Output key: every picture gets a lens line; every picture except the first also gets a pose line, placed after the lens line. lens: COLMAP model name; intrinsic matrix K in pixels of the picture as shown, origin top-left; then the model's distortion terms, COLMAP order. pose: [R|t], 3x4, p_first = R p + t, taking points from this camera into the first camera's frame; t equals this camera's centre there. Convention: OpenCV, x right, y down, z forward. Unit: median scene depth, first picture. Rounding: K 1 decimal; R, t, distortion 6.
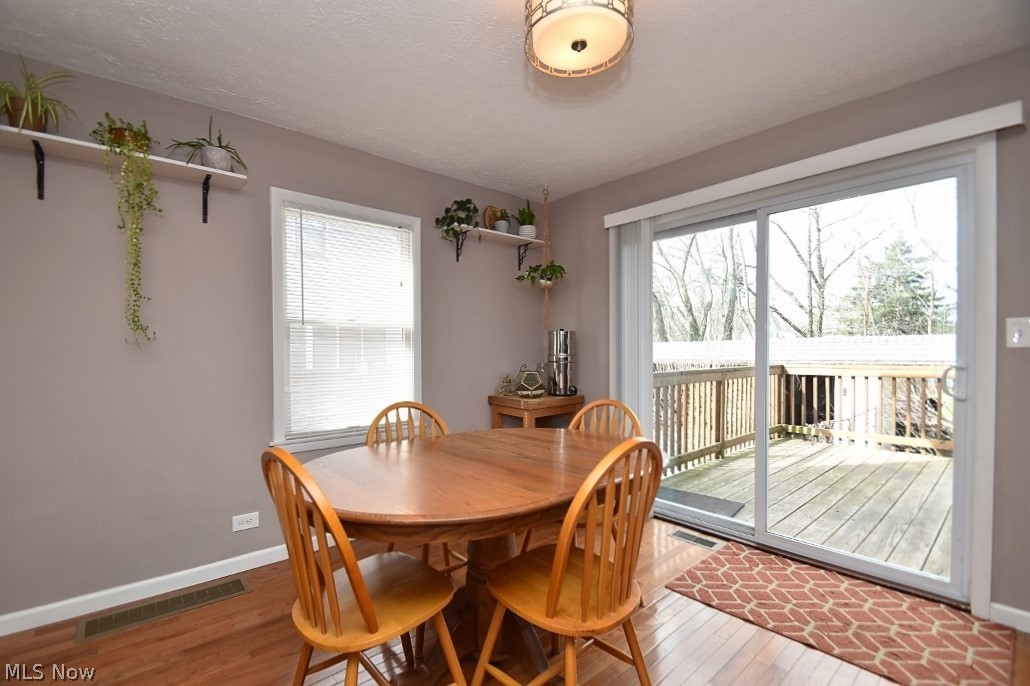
lens RADIAL K [[451.5, 0, 519.9], [0, 451.5, 350.9], [0, 0, 1]] dist [-0.002954, -0.004109]
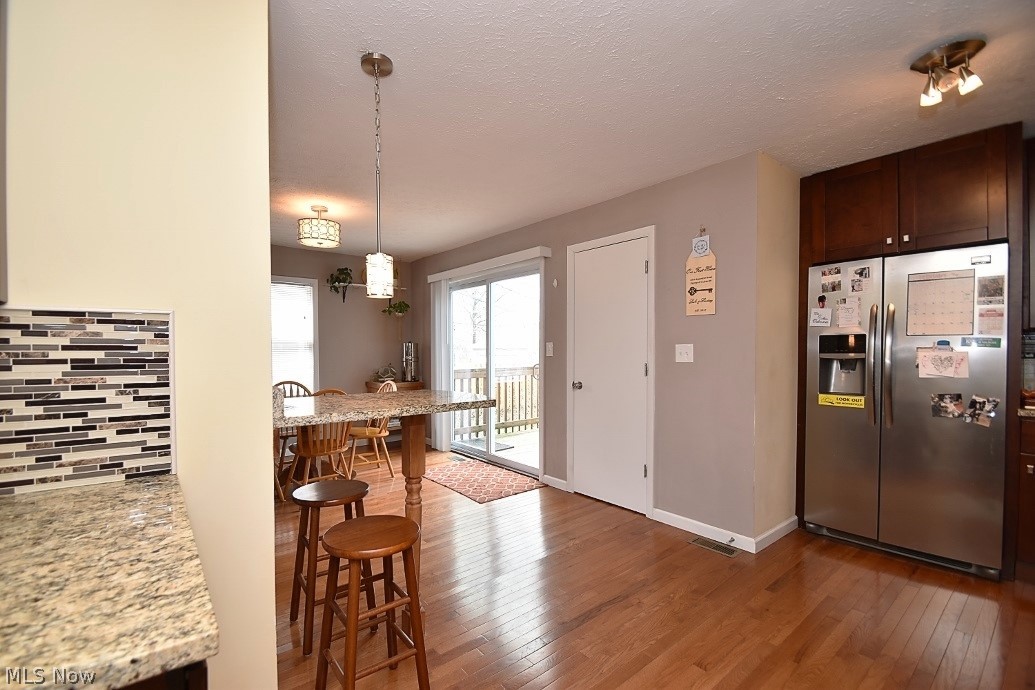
lens RADIAL K [[453.7, 0, 528.1], [0, 453.7, 351.8], [0, 0, 1]] dist [-0.002954, -0.004109]
pose [[0.999683, 0.003821, -0.024877, 0.733065], [-0.003690, 0.999979, 0.005325, -0.027292], [0.024897, -0.005232, 0.999676, -0.847815]]
